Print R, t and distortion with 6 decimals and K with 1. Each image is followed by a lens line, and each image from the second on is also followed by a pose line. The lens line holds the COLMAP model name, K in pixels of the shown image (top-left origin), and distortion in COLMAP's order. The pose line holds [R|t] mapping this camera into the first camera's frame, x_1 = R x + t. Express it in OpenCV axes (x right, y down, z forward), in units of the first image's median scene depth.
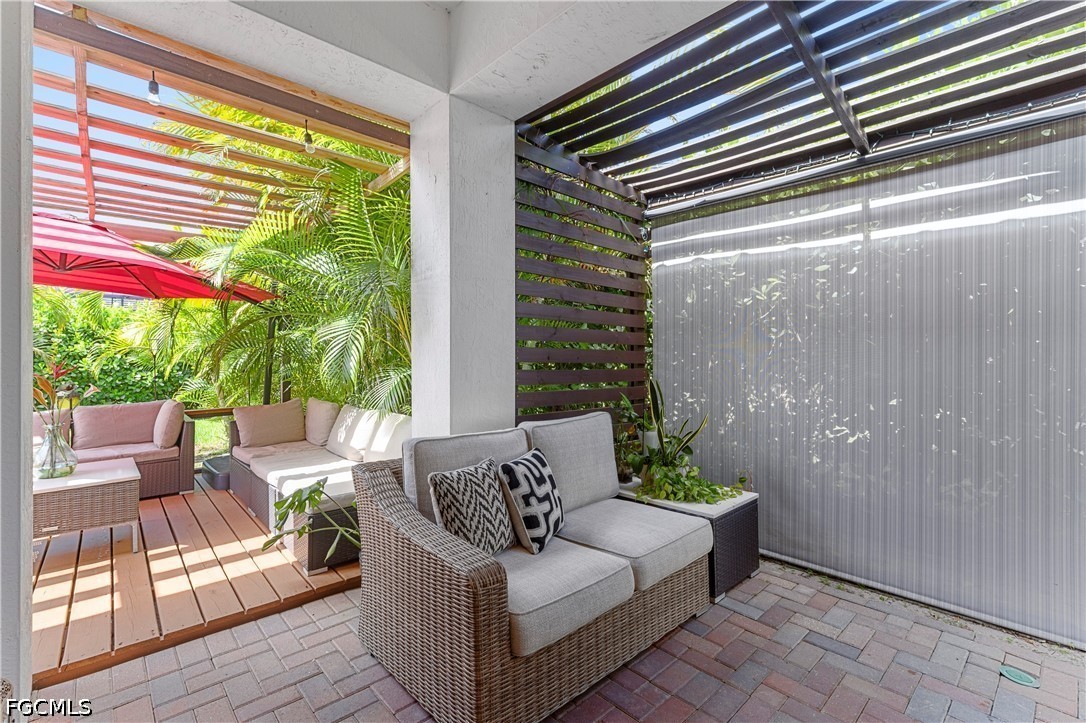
lens RADIAL K [[486.1, 0, 543.3], [0, 486.1, 359.2], [0, 0, 1]] dist [0.009482, 0.000286]
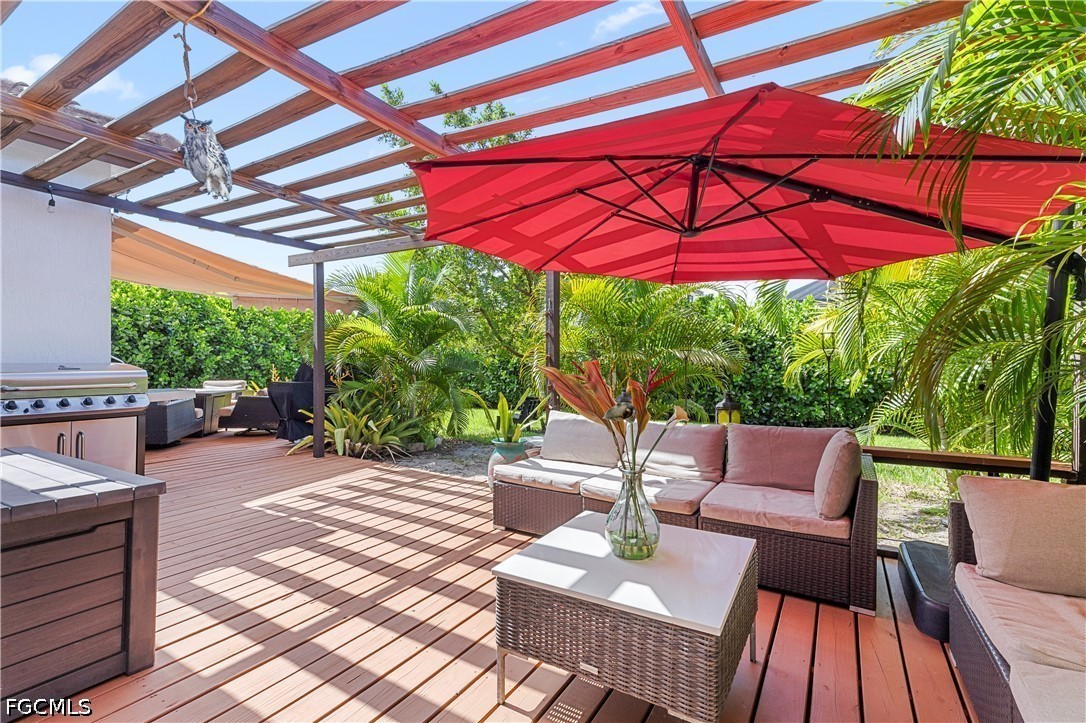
lens RADIAL K [[486.1, 0, 543.3], [0, 486.1, 359.2], [0, 0, 1]] dist [0.009482, 0.000286]
pose [[0.292978, 0.006333, -0.956098, -0.262998], [-0.013198, 0.999910, 0.002579, -0.001633], [0.956028, 0.011863, 0.293035, 0.415767]]
